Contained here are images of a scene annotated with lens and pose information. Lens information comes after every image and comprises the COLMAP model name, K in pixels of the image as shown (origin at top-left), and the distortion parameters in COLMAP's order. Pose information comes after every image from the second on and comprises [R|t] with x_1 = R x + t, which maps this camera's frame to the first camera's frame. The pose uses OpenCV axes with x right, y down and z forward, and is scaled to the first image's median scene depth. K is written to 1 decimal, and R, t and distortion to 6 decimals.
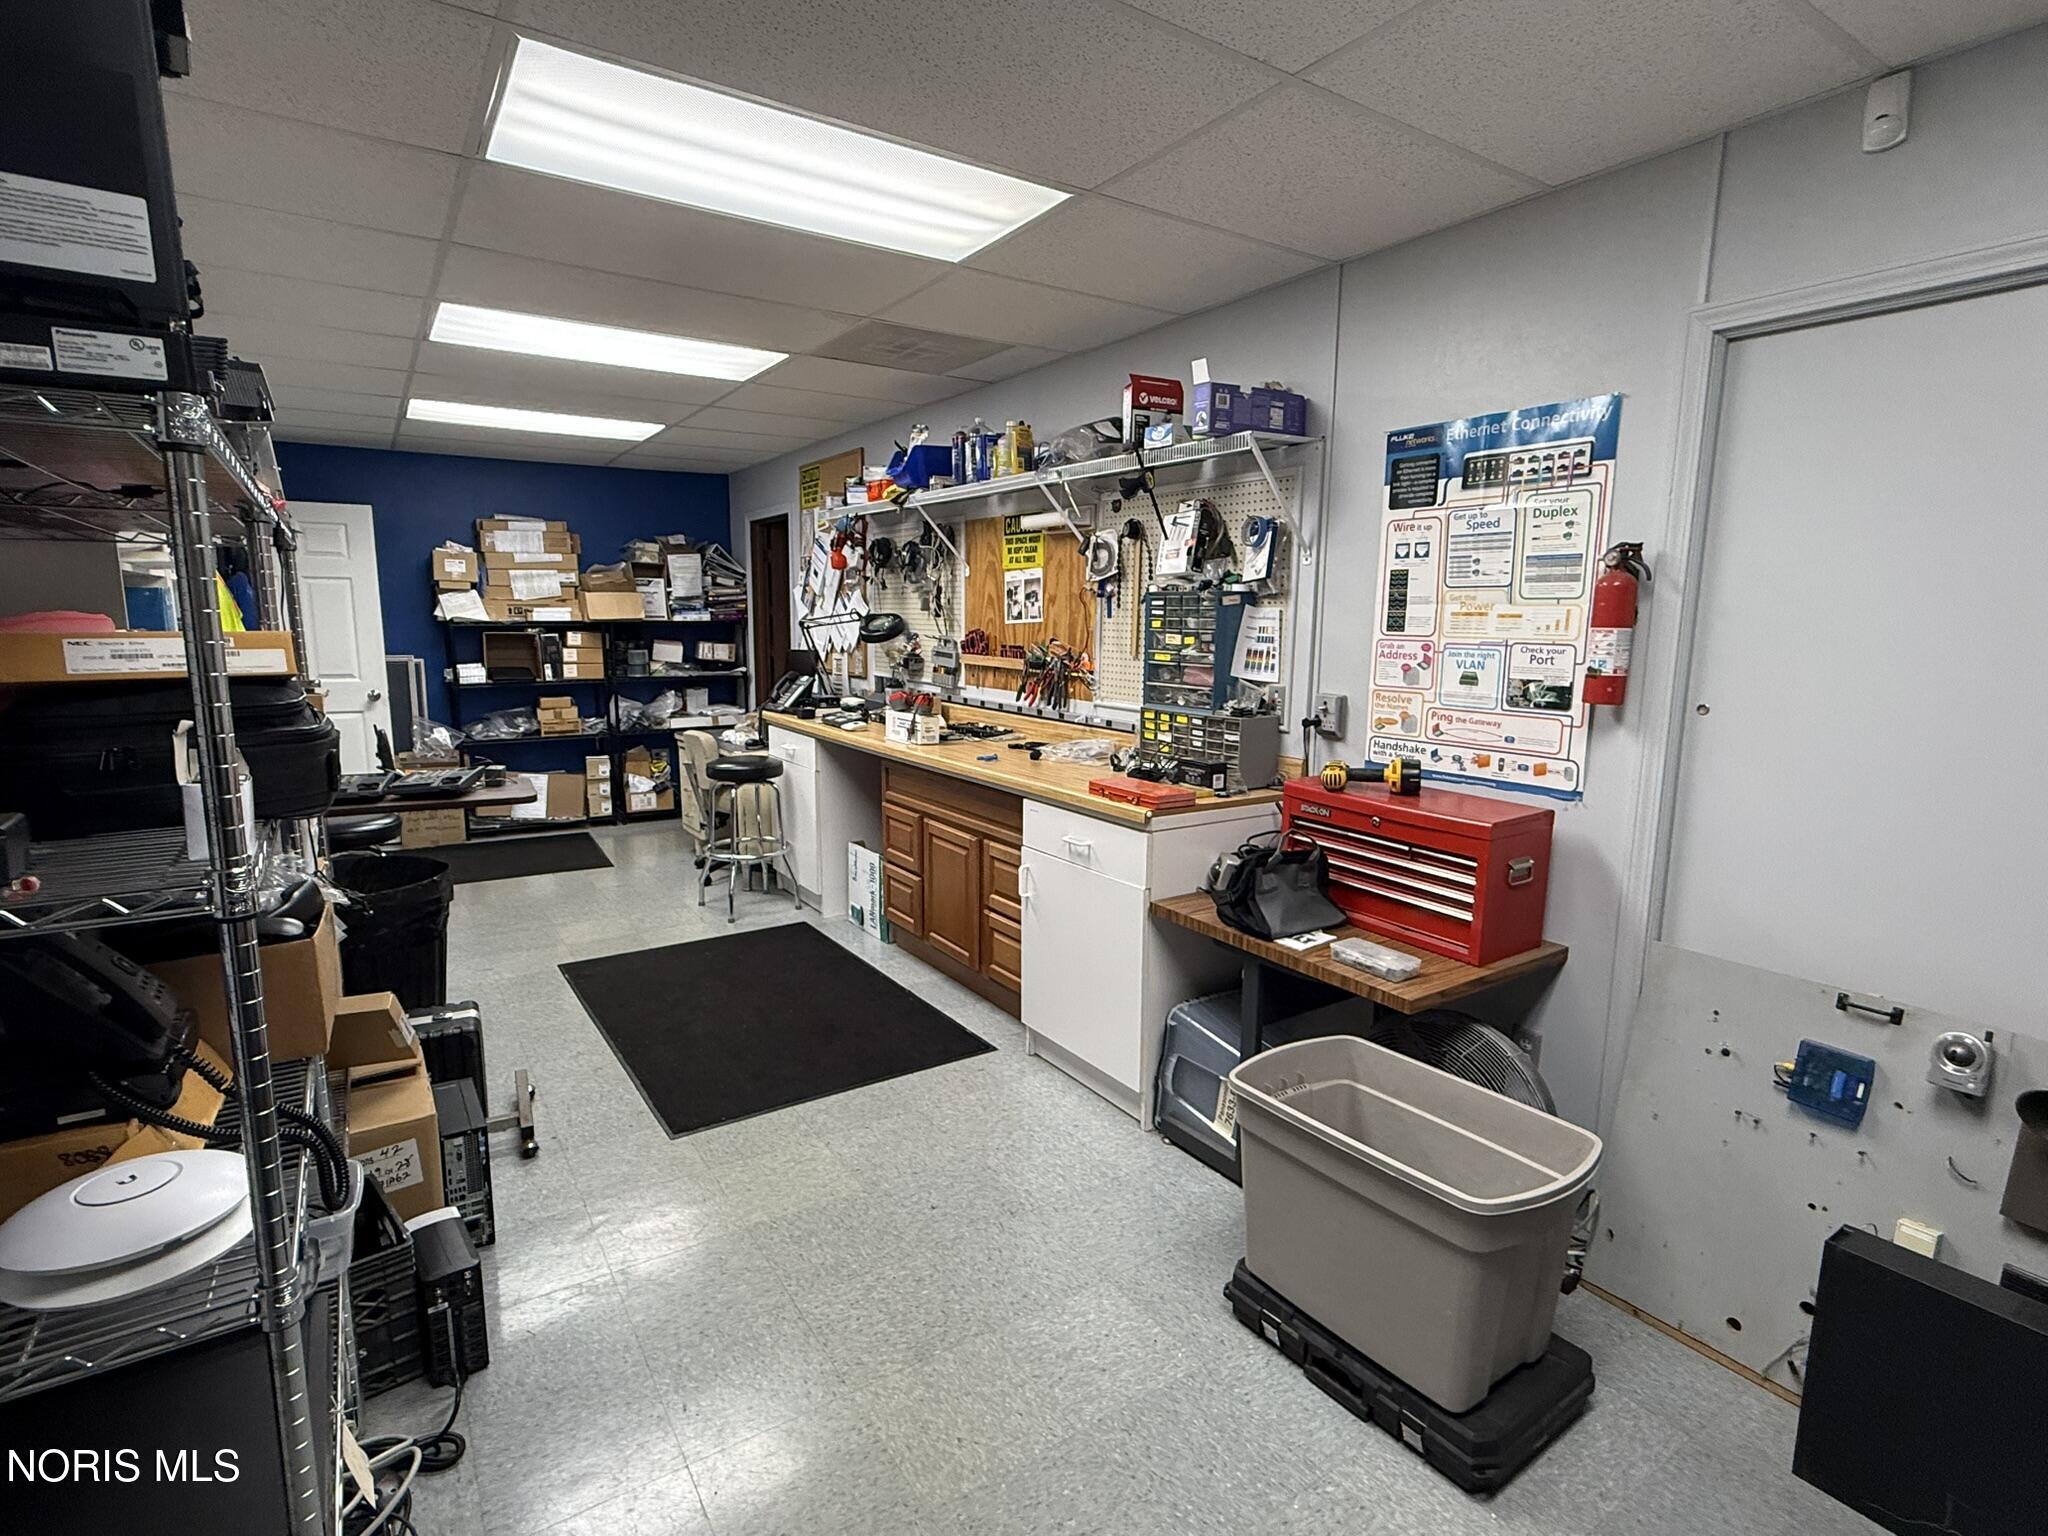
lens RADIAL K [[1006.9, 0, 1023.9], [0, 1006.9, 767.2], [0, 0, 1]] dist [0.003056, -0.002683]
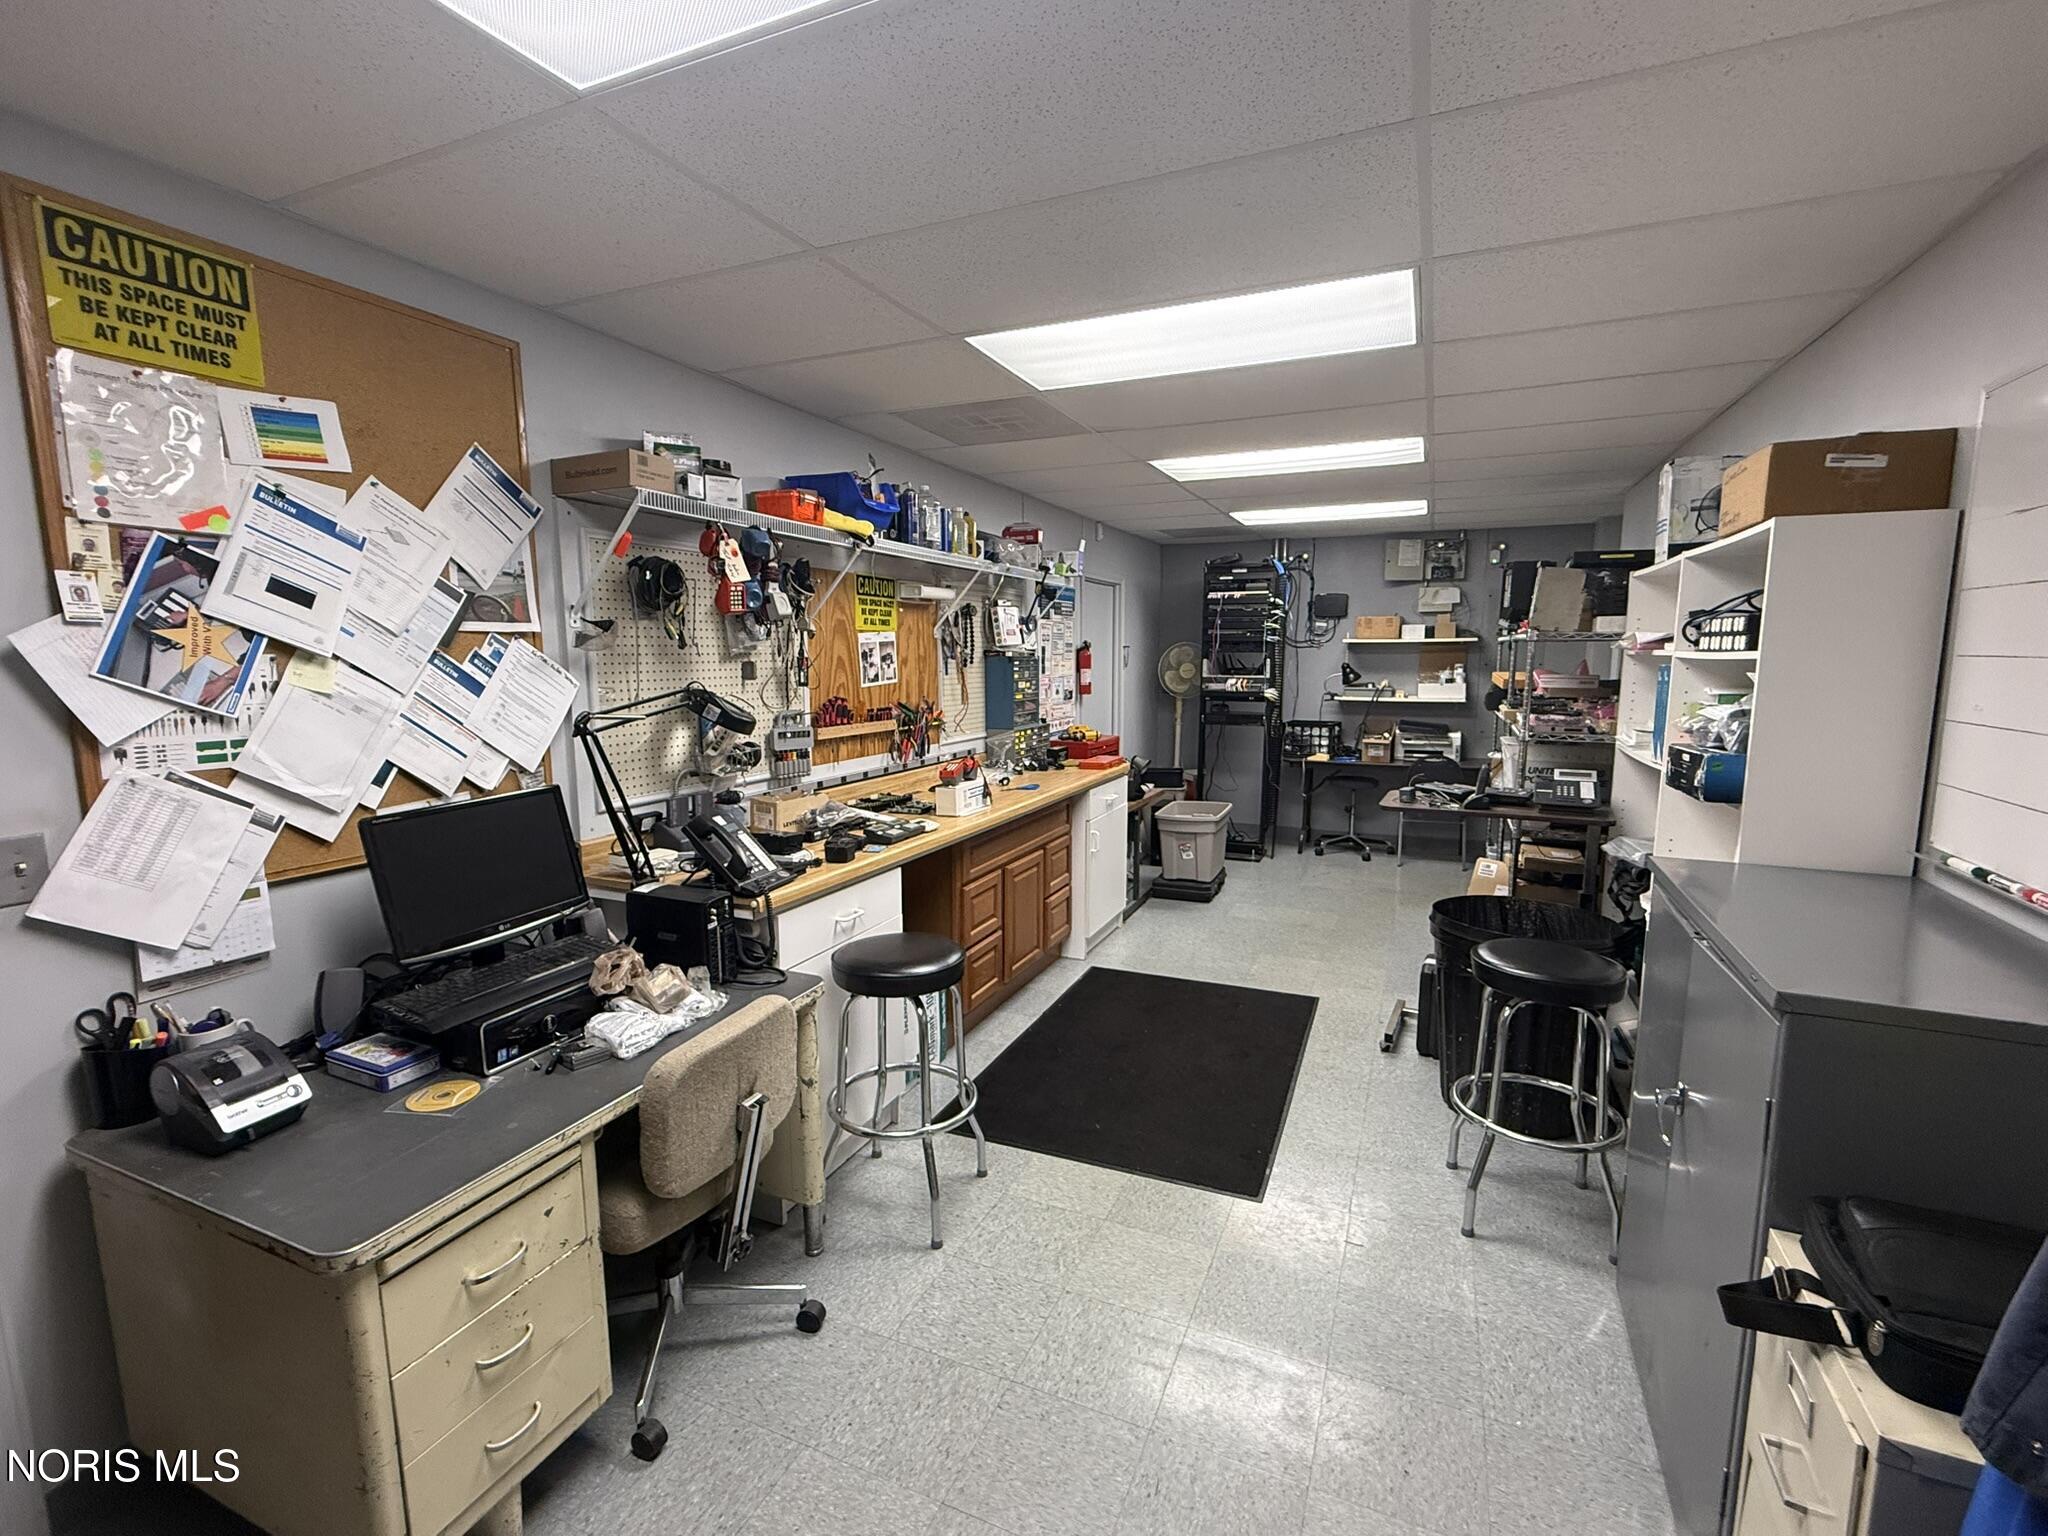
lens RADIAL K [[892.1, 0, 1018.1], [0, 892.1, 770.1], [0, 0, 1]] dist [0.001272, -0.000242]
pose [[-0.531067, -0.118029, 0.839069, -0.828267], [0.129722, 0.967252, 0.218165, -0.236631], [-0.837341, 0.224706, -0.498365, 1.343532]]
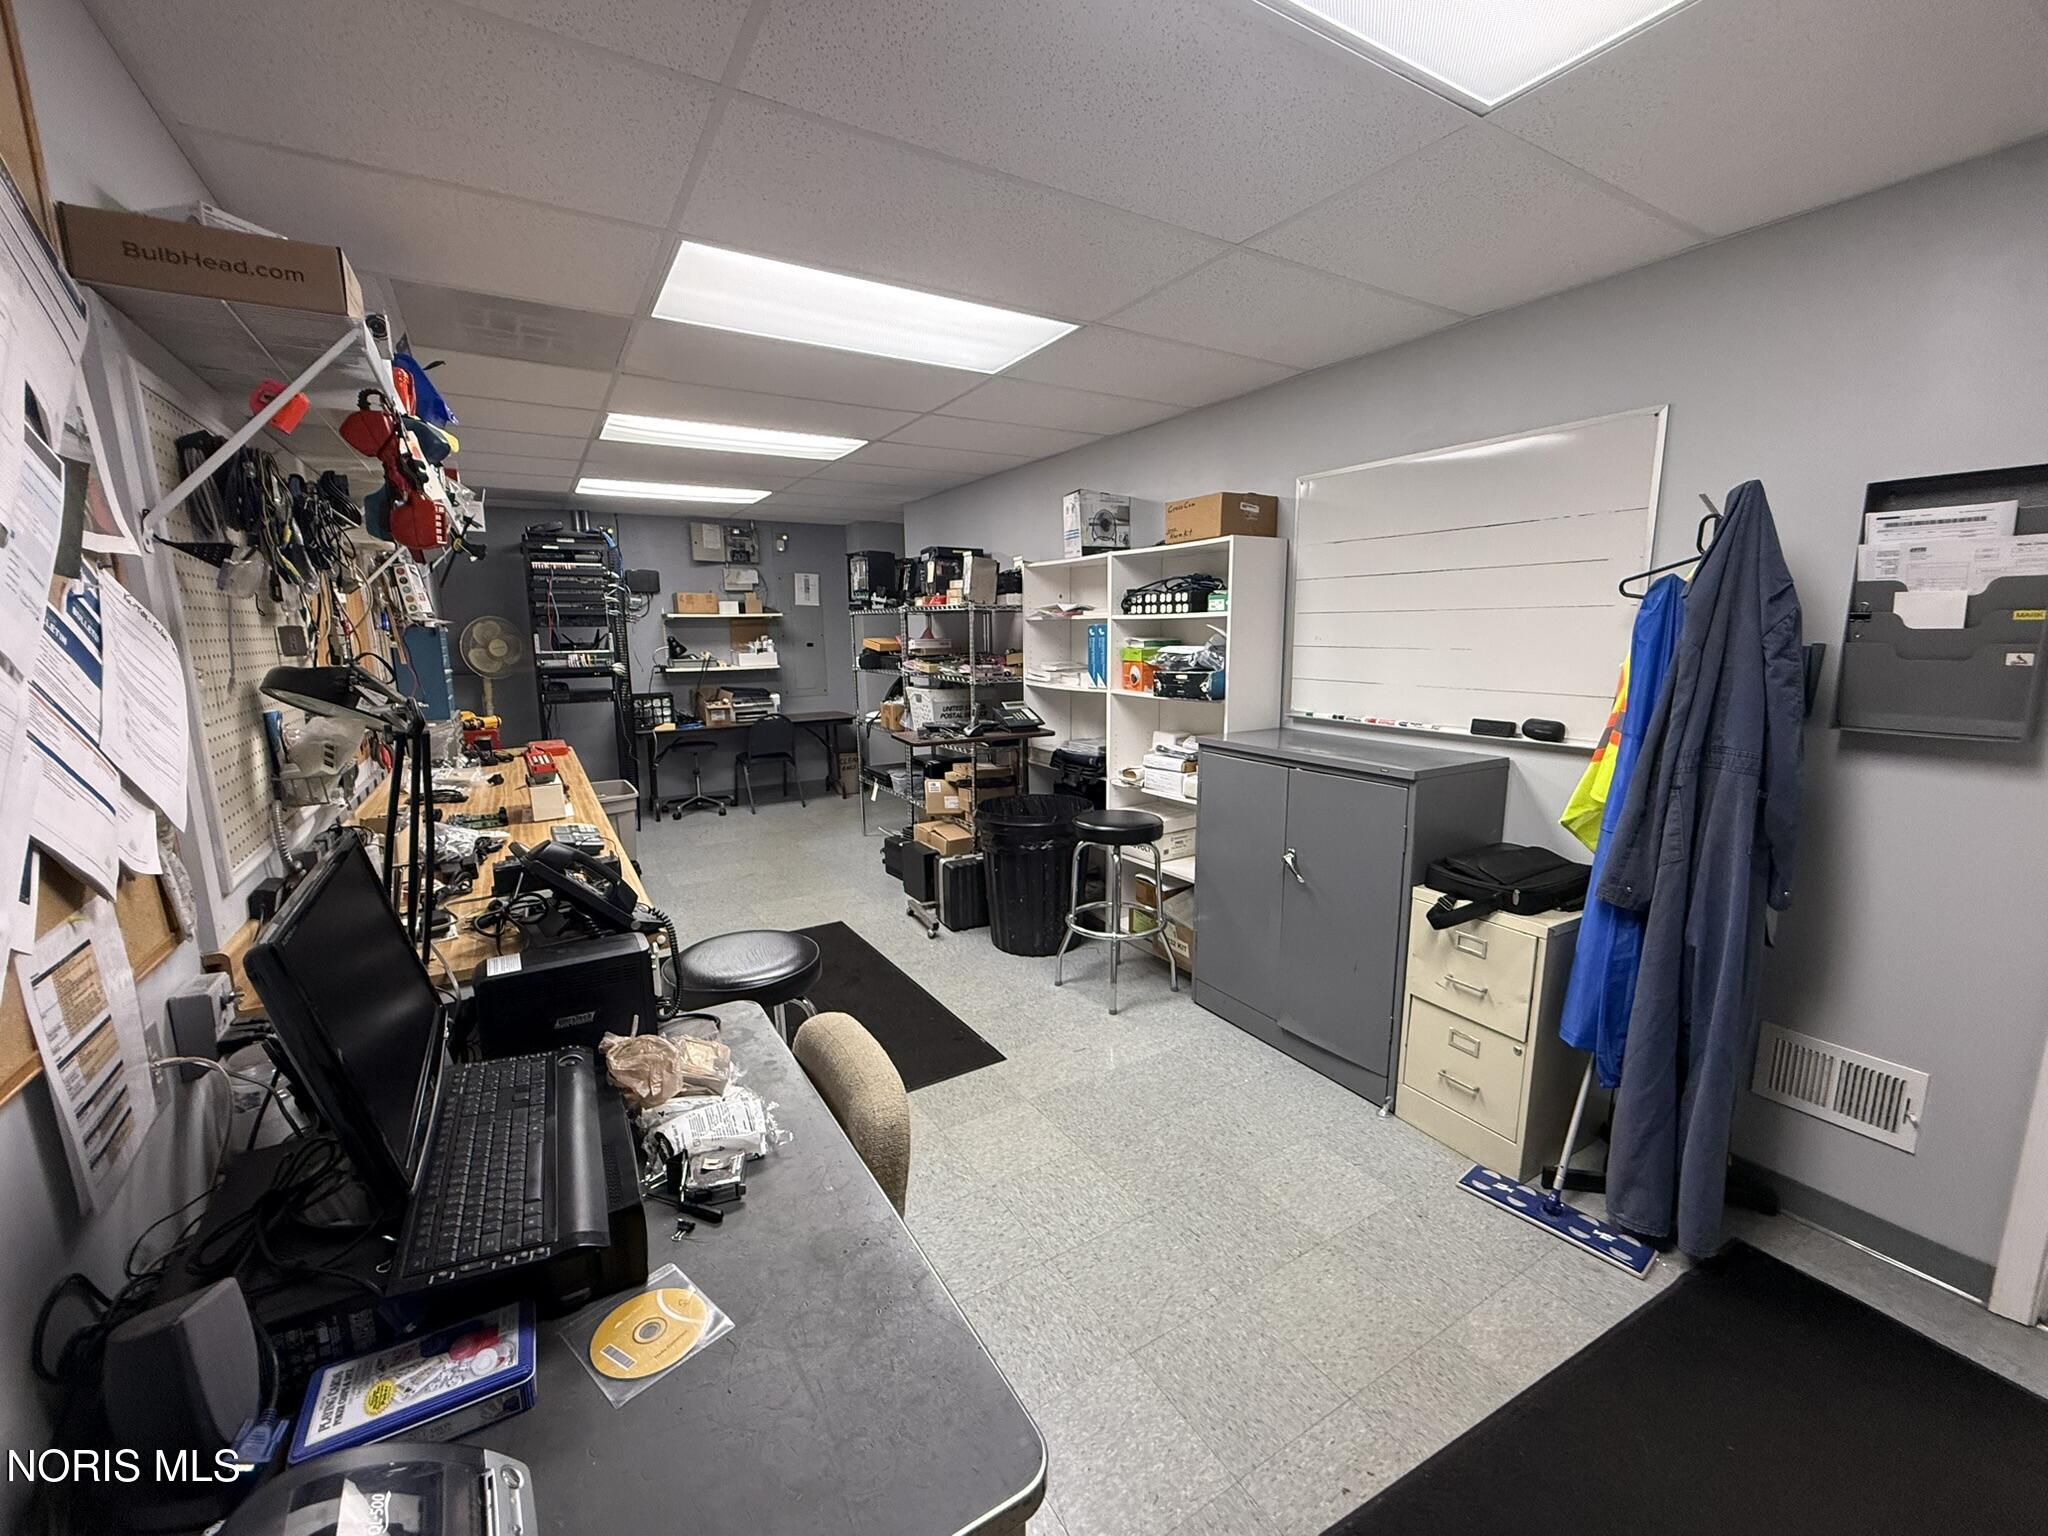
lens RADIAL K [[816.8, 0, 1011.7], [0, 816.8, 768.5], [0, 0, 1]] dist [0.000243, -0.000031]
pose [[-0.997715, -0.007379, 0.067155, -0.508265], [0.014680, 0.946587, 0.322113, -0.251942], [-0.065945, 0.322363, -0.944316, 1.529701]]
